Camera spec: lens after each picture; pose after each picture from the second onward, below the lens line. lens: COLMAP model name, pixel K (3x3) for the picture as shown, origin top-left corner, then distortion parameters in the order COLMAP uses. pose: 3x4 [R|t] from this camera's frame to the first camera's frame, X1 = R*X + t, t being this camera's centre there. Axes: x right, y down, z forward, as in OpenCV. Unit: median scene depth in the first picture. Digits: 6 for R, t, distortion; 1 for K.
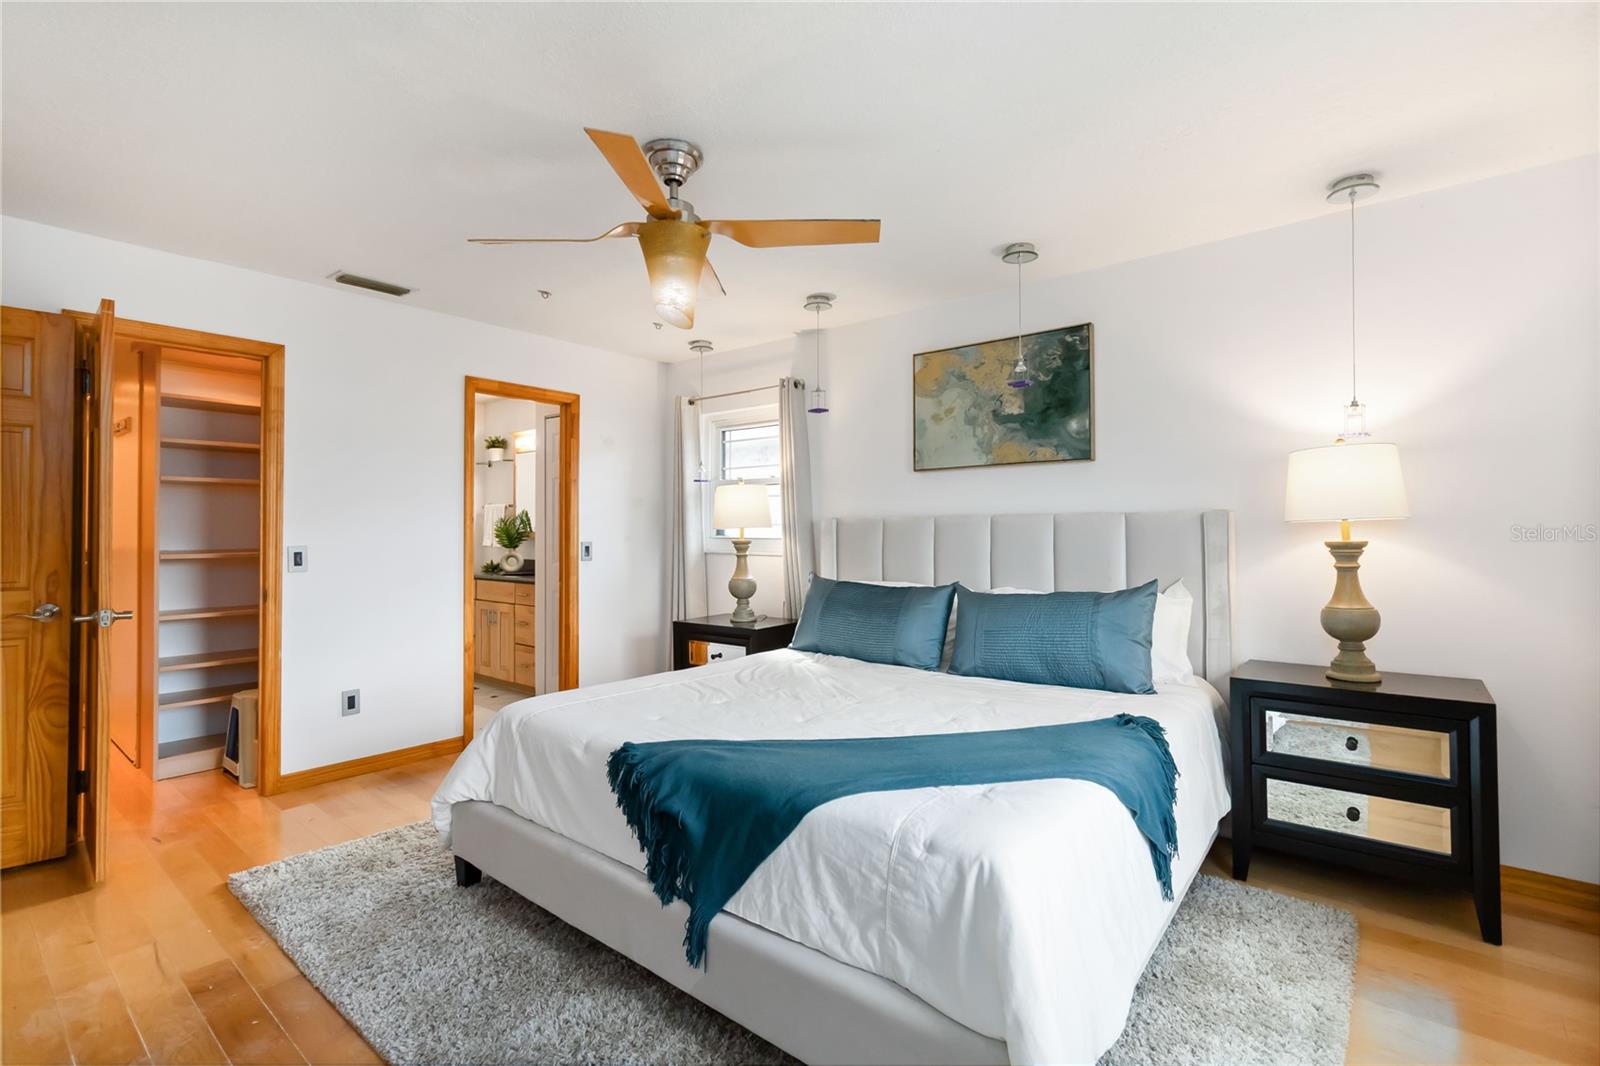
lens RADIAL K [[737.6, 0, 788.2], [0, 737.6, 518.1], [0, 0, 1]] dist [0.002092, 0.000539]
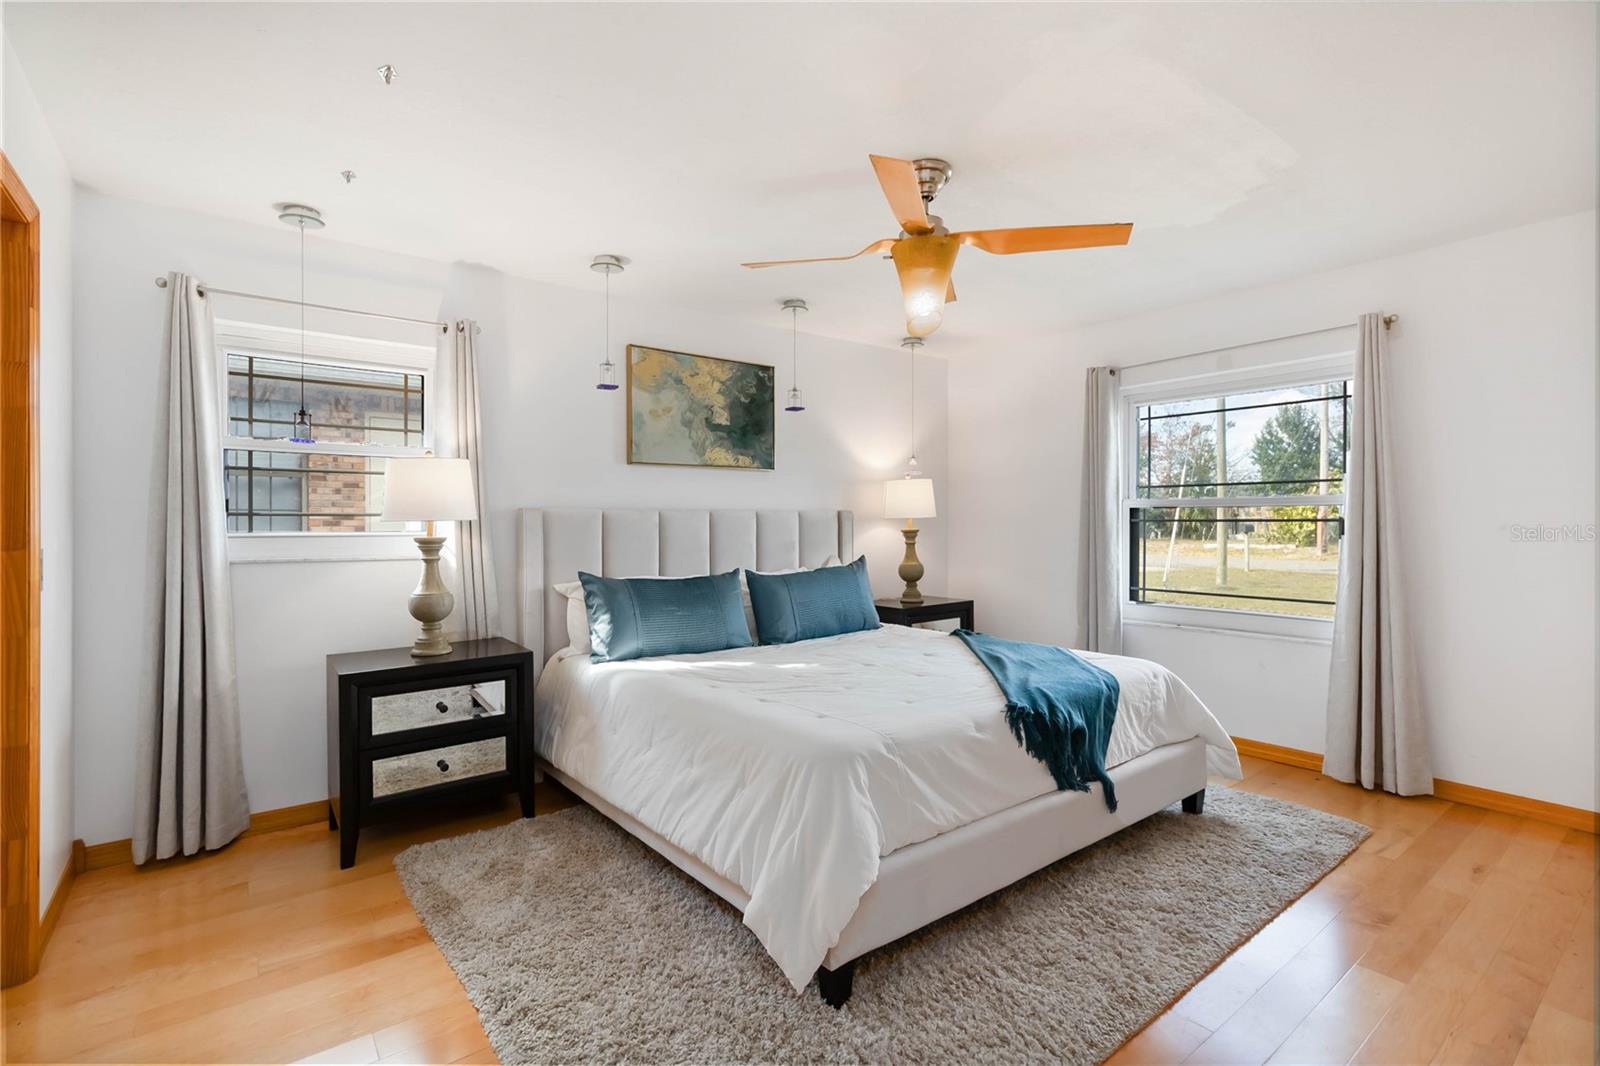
lens RADIAL K [[737.6, 0, 792.5], [0, 737.6, 543.8], [0, 0, 1]] dist [0.002092, 0.000539]
pose [[0.216074, -0.023669, 0.976090, -0.794792], [-0.011897, 0.999568, 0.026872, 0.015348], [-0.976305, -0.017419, 0.215699, 0.612847]]
